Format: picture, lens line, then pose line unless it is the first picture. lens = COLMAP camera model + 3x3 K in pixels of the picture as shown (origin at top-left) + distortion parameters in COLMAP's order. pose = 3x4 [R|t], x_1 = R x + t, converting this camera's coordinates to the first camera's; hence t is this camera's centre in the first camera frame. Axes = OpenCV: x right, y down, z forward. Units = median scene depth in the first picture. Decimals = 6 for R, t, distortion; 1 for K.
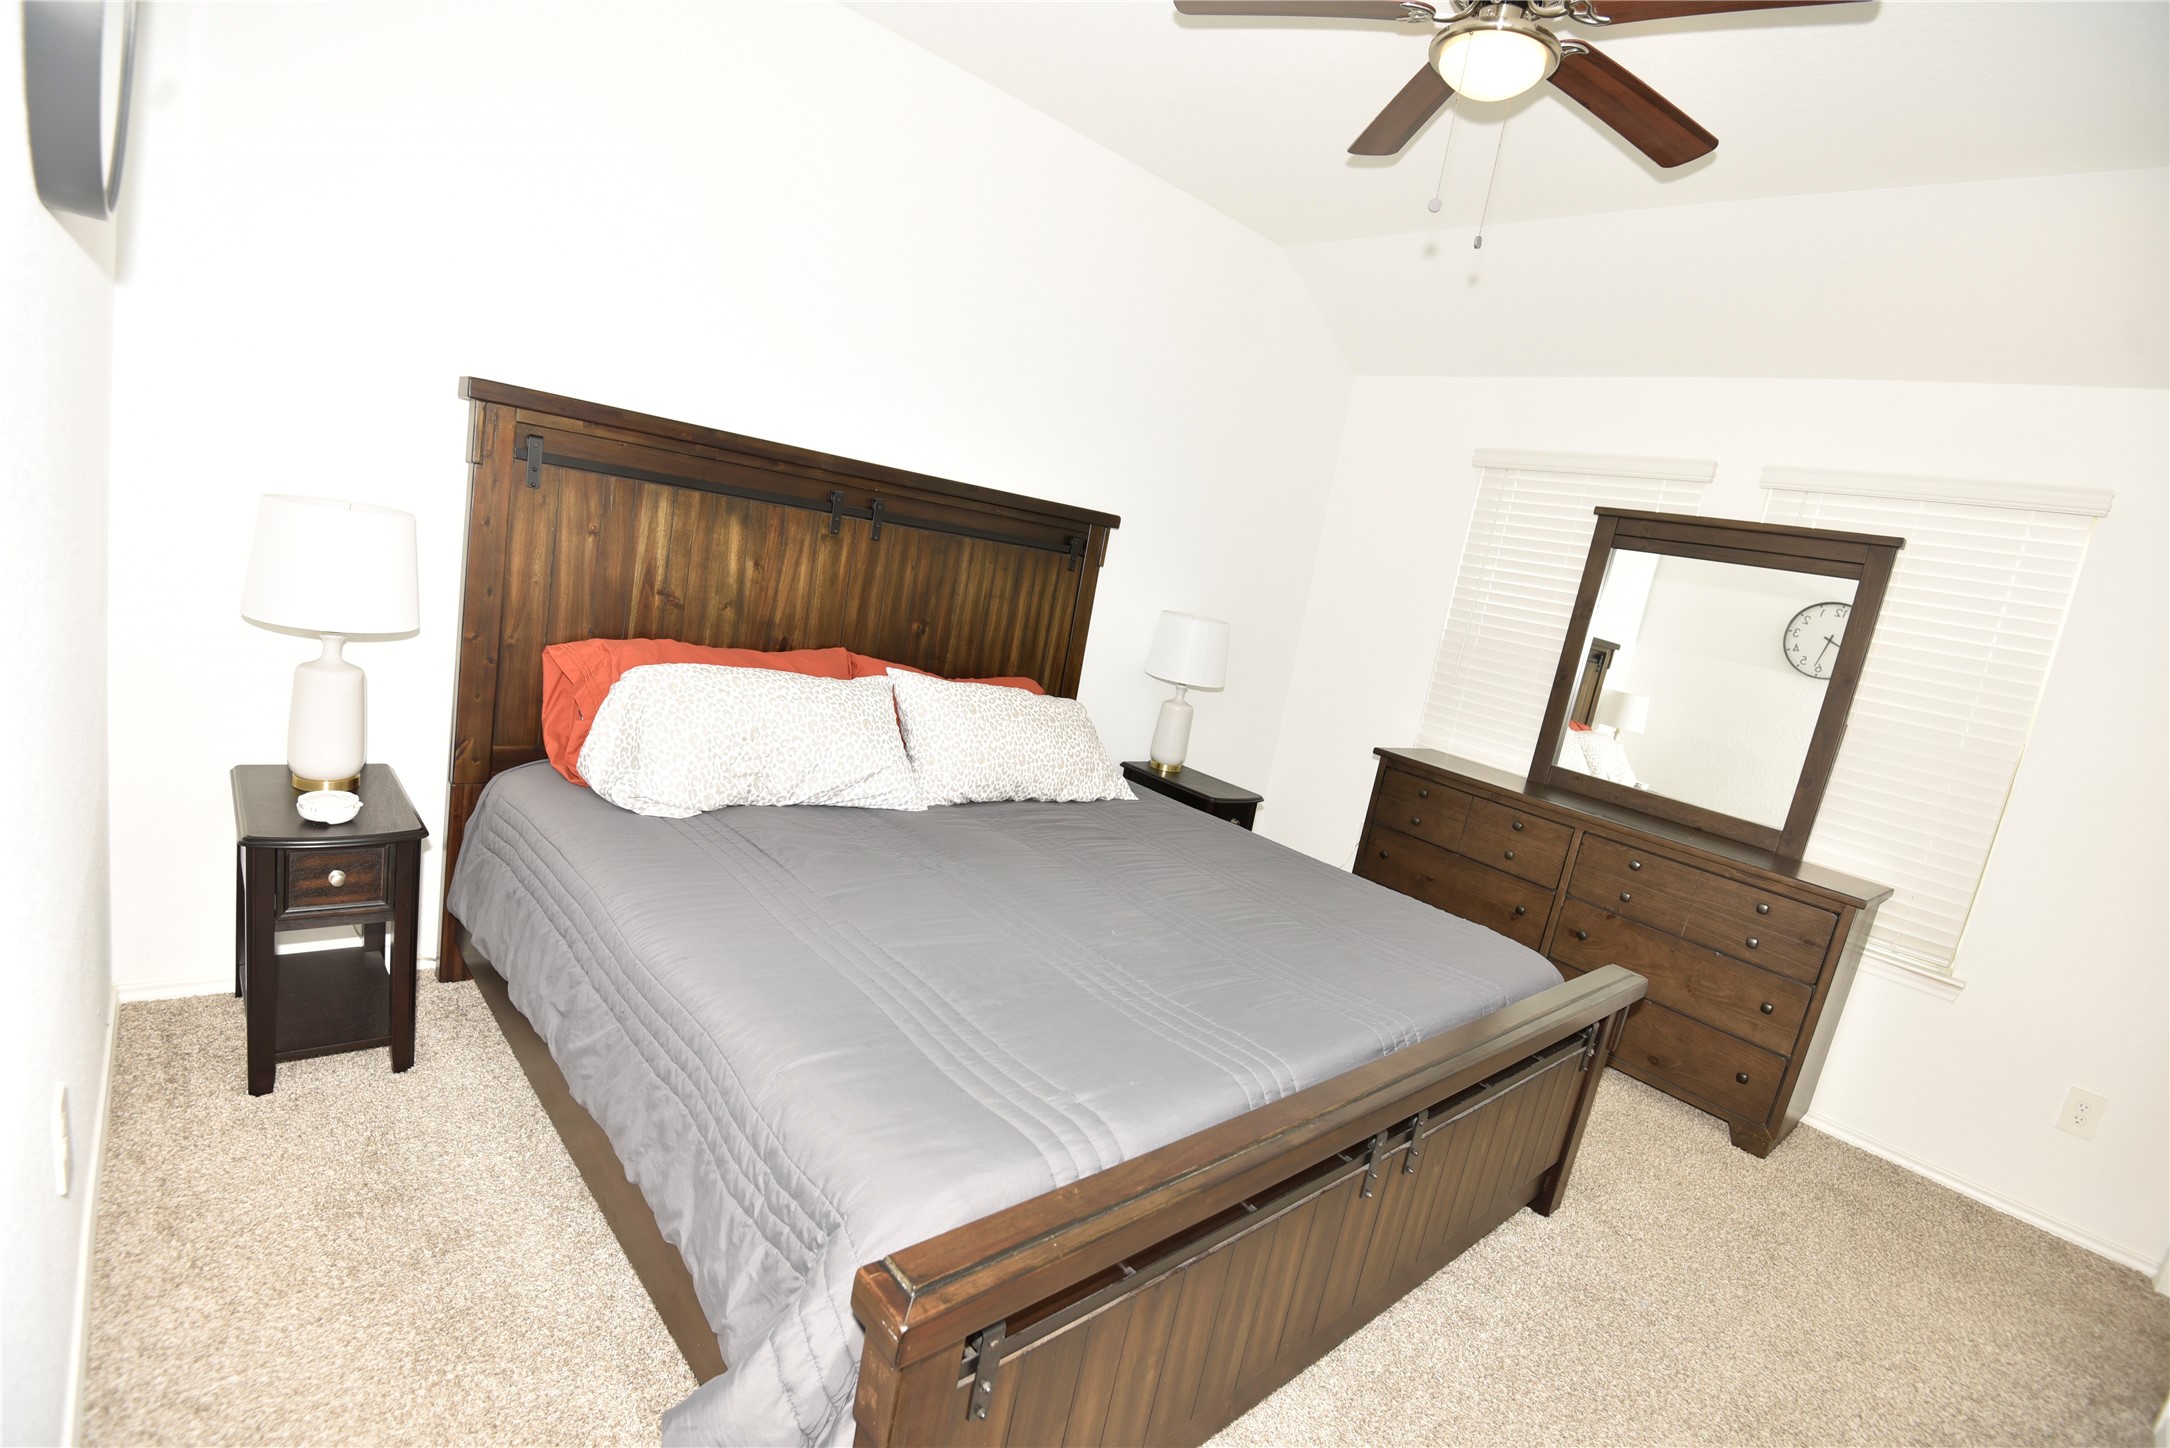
lens RADIAL K [[996.2, 0, 1086.4], [0, 996.2, 727.1], [0, 0, 1]] dist [-0.017862, -0.016367]
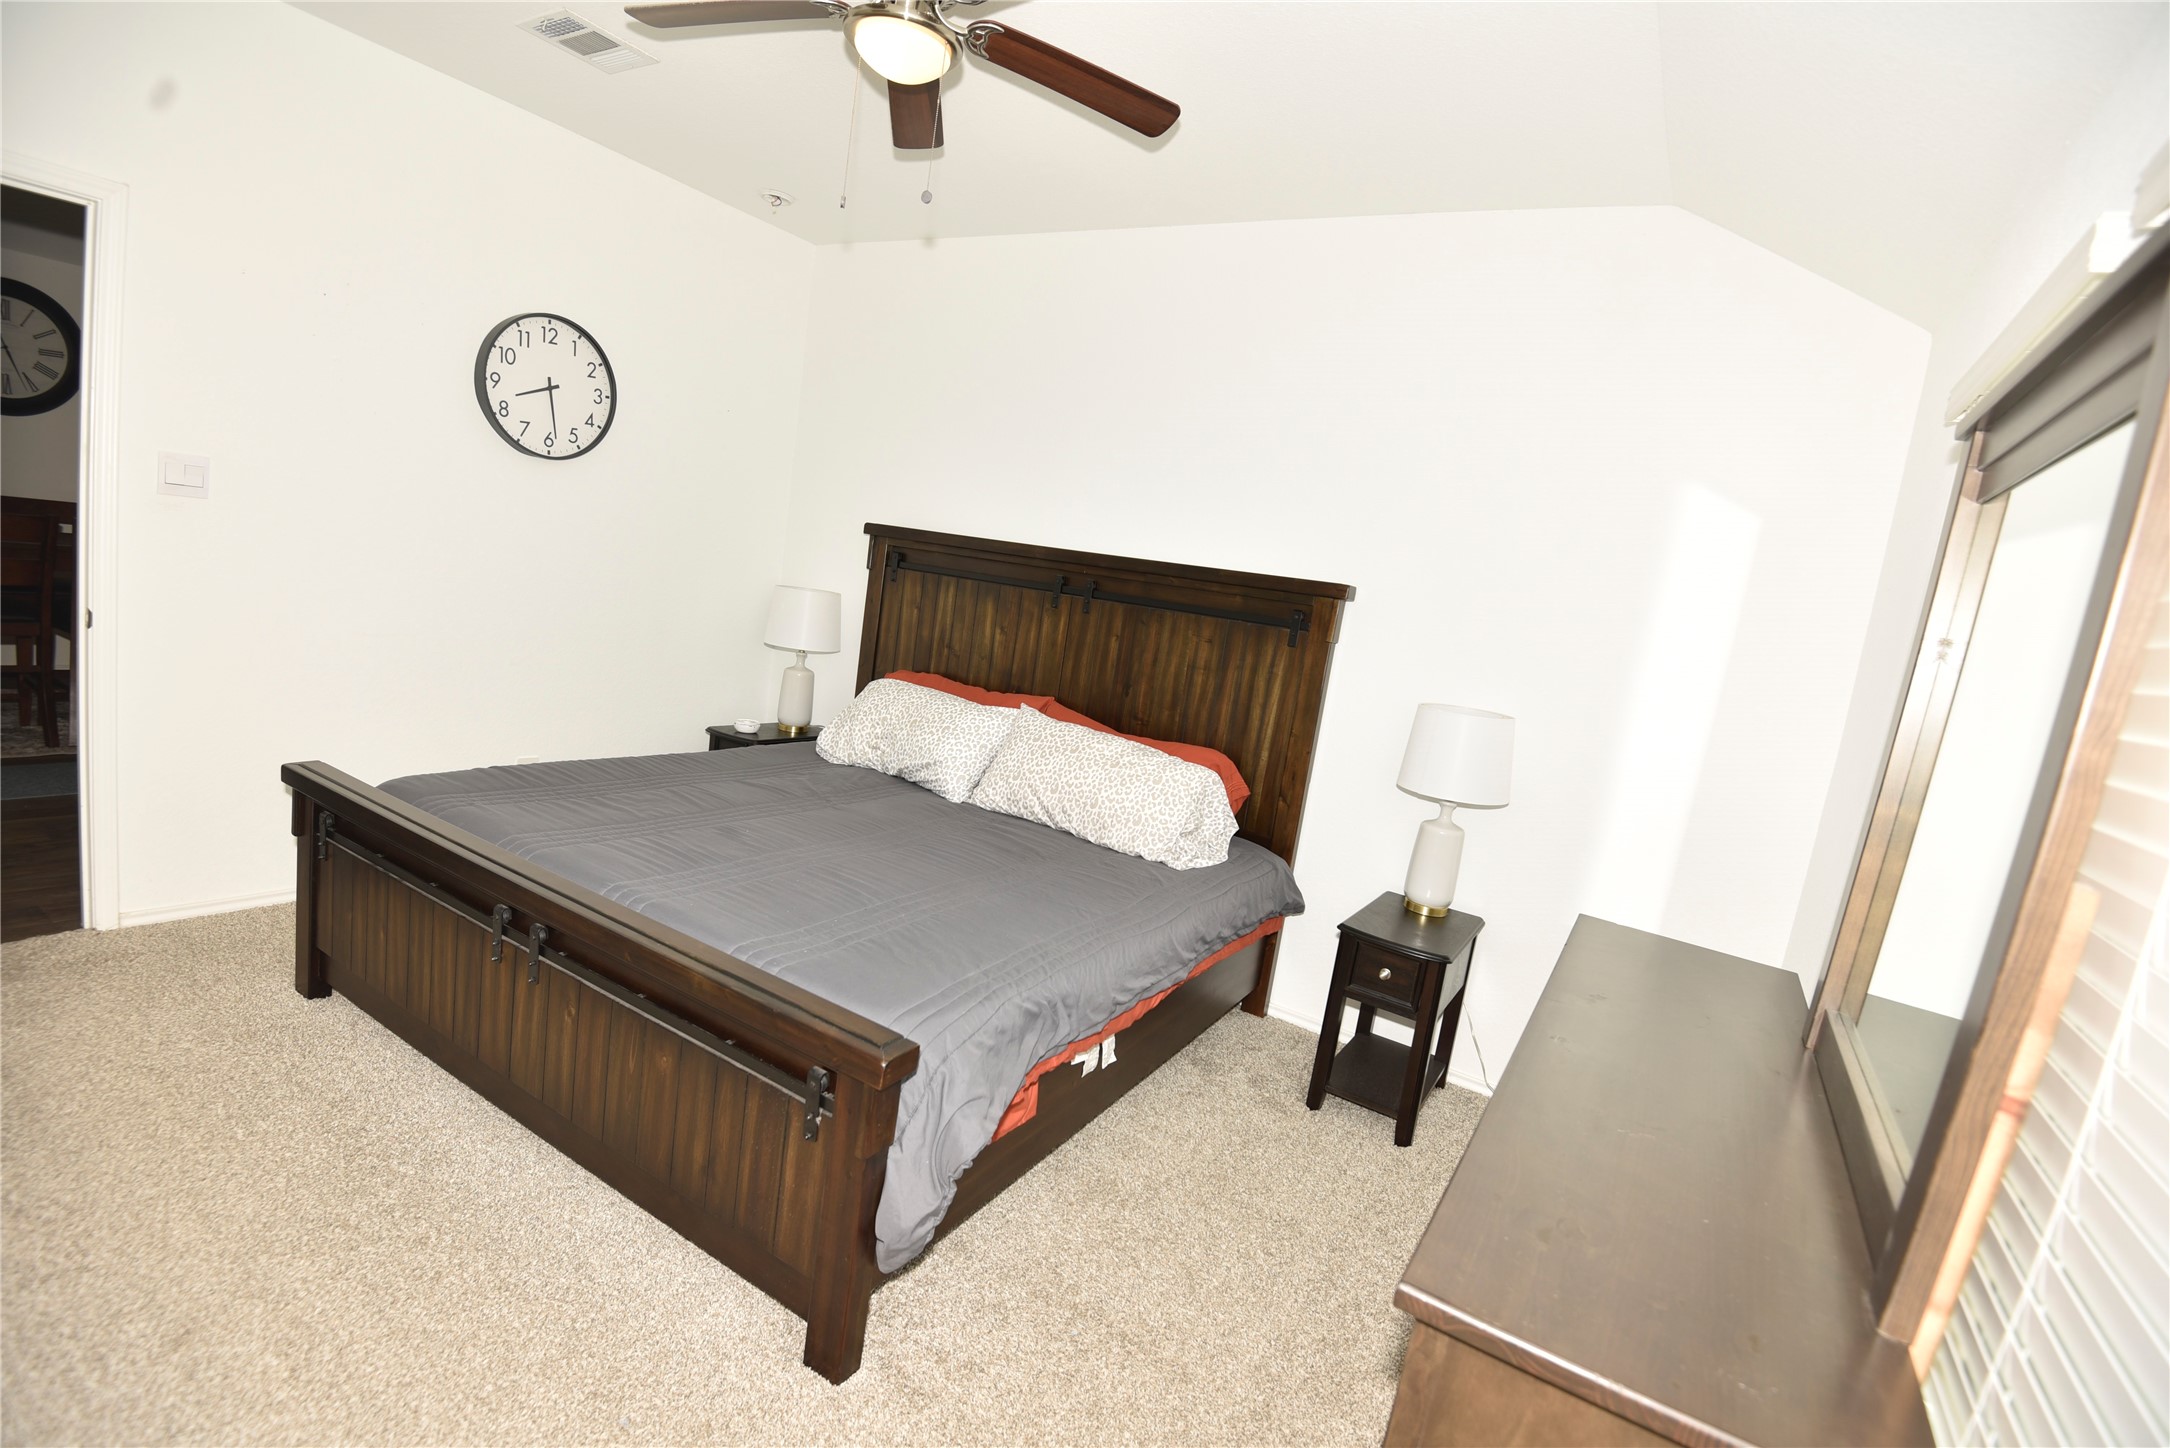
lens RADIAL K [[996.2, 0, 1086.4], [0, 996.2, 727.1], [0, 0, 1]] dist [-0.017862, -0.016367]
pose [[0.305151, -0.001460, -0.952303, 0.979652], [-0.261391, 0.961463, -0.085233, 0.052267], [0.915728, 0.274932, 0.293009, 0.700771]]
